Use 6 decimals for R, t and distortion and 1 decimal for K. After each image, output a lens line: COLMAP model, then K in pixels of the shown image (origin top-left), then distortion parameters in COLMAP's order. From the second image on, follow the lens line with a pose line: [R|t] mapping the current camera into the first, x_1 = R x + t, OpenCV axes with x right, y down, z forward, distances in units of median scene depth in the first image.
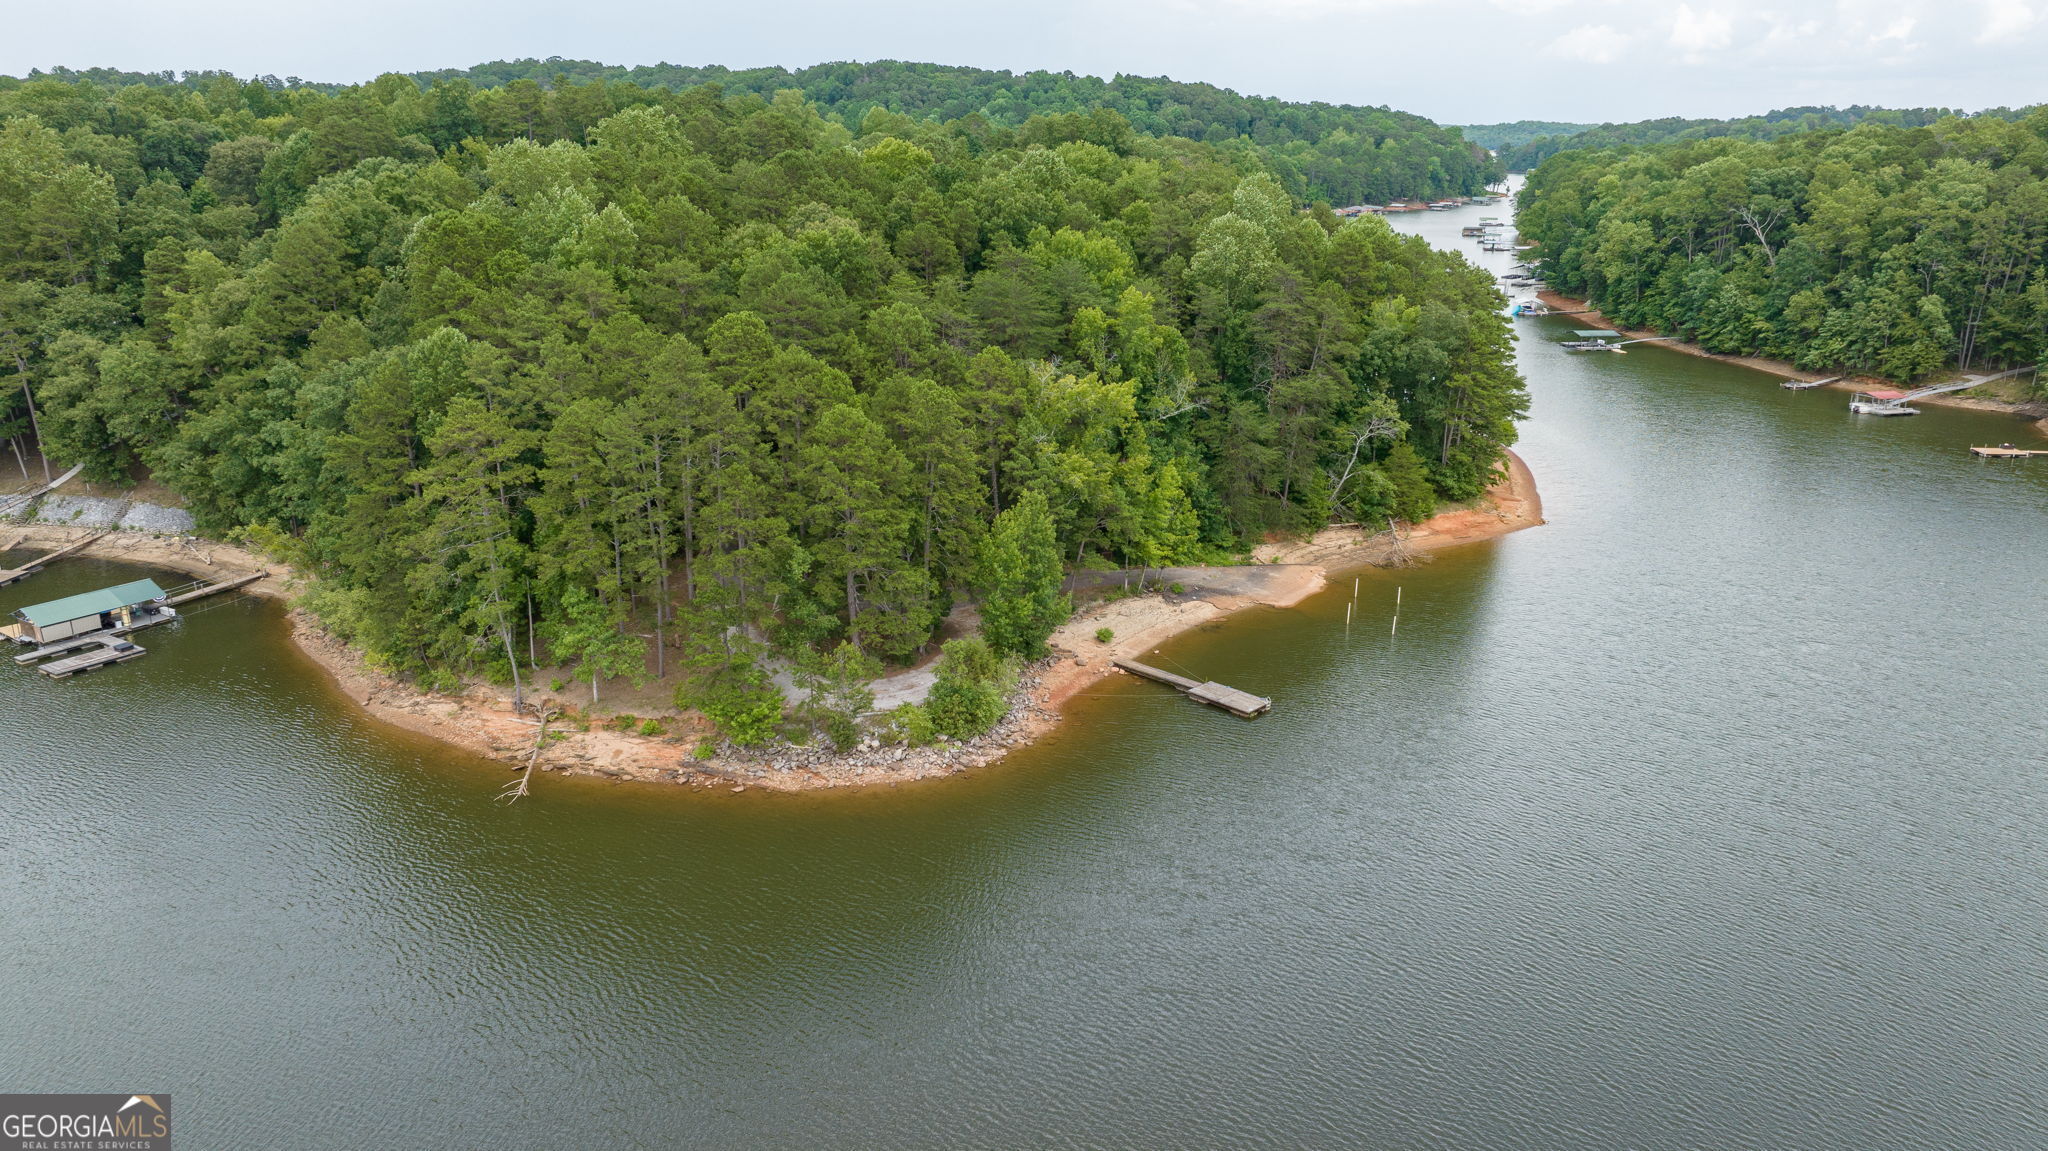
lens RADIAL K [[1375.2, 0, 1024.0], [0, 1375.2, 575.5], [0, 0, 1]] dist [-0.032985, 0.025493]
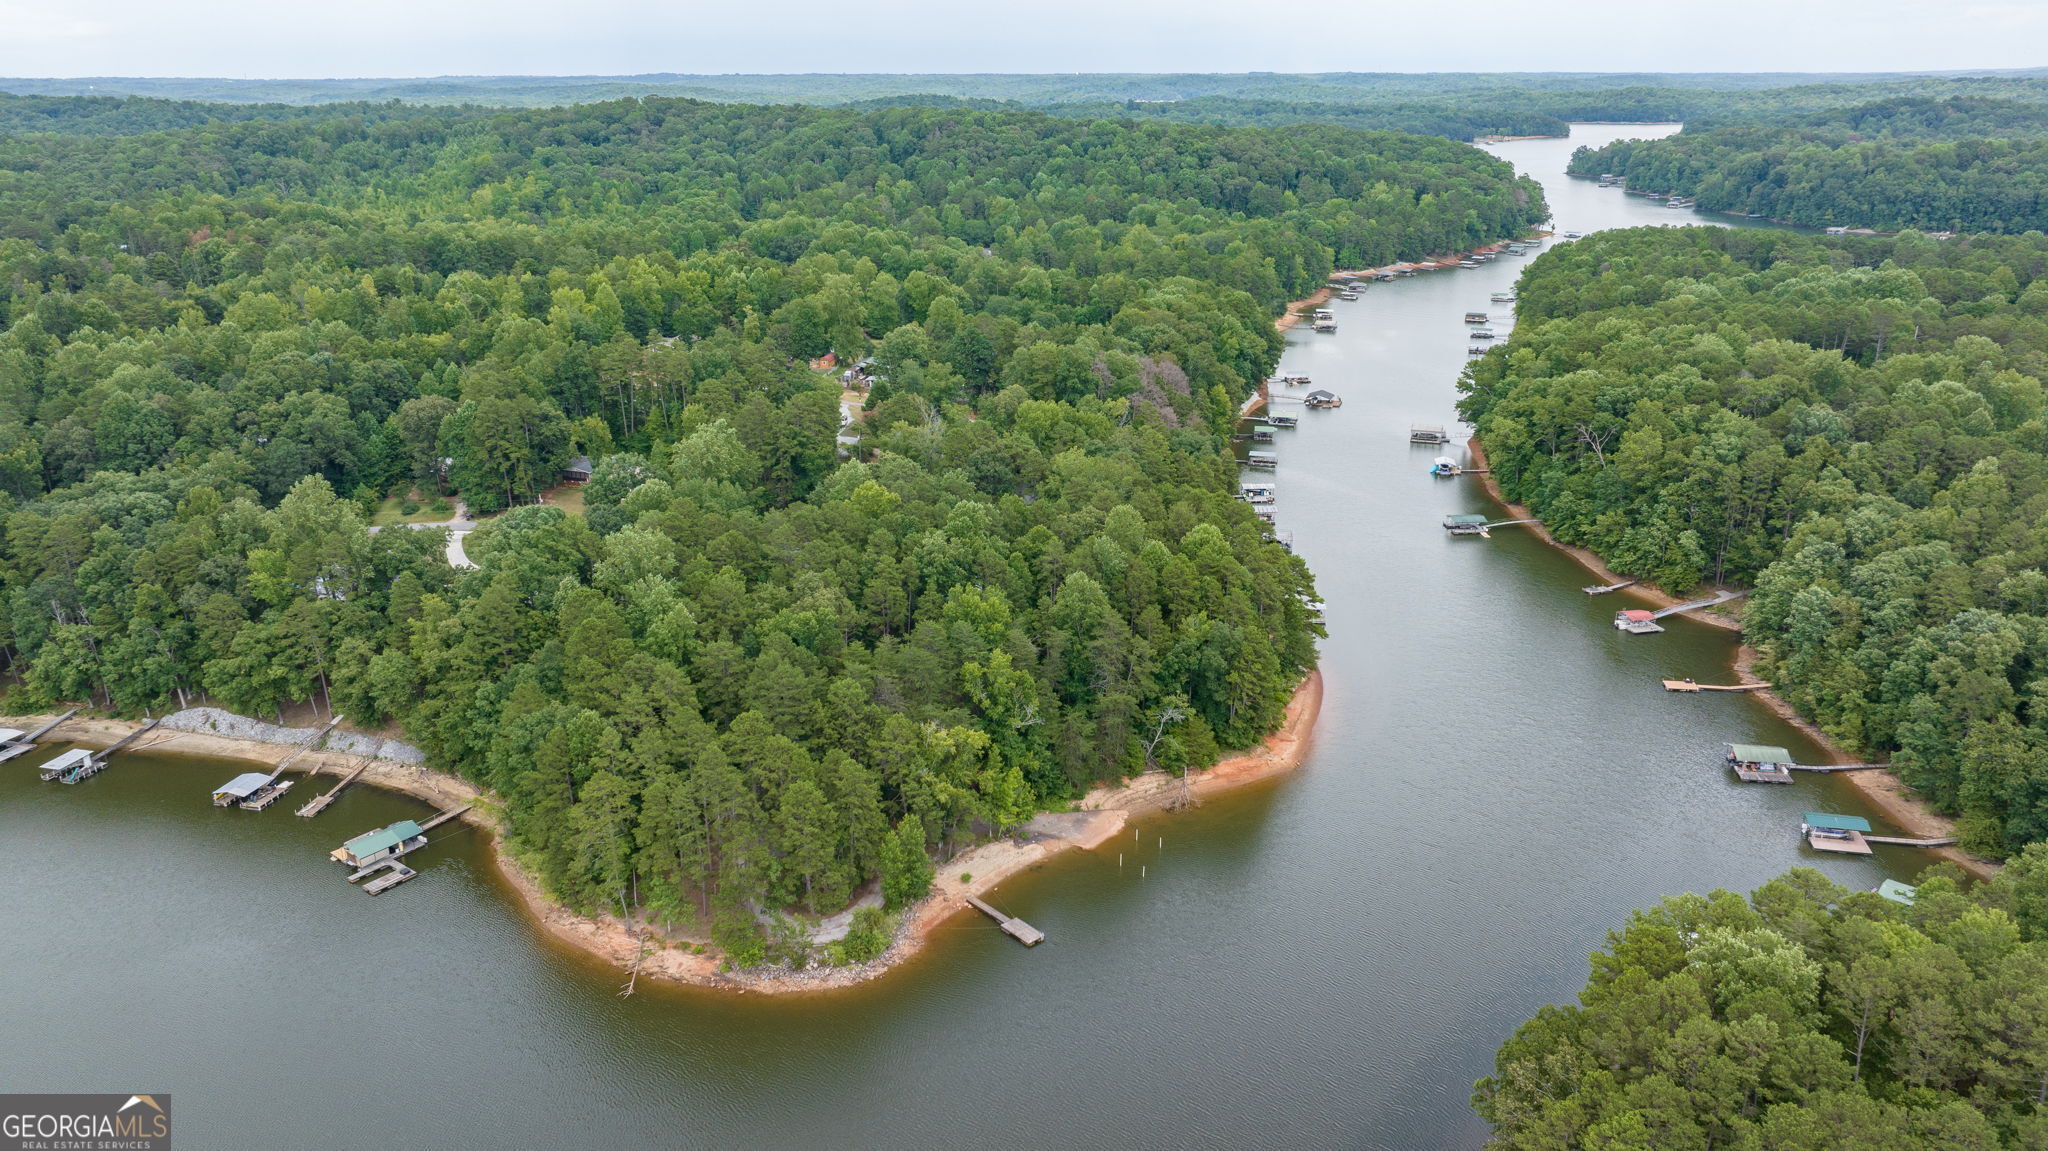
lens RADIAL K [[1375.2, 0, 1024.0], [0, 1375.2, 575.5], [0, 0, 1]] dist [-0.032985, 0.025493]
pose [[0.997893, 0.011172, -0.063914, 0.229308], [-0.009925, 0.999755, 0.019806, -0.355781], [0.064119, -0.019130, 0.997759, -0.663257]]
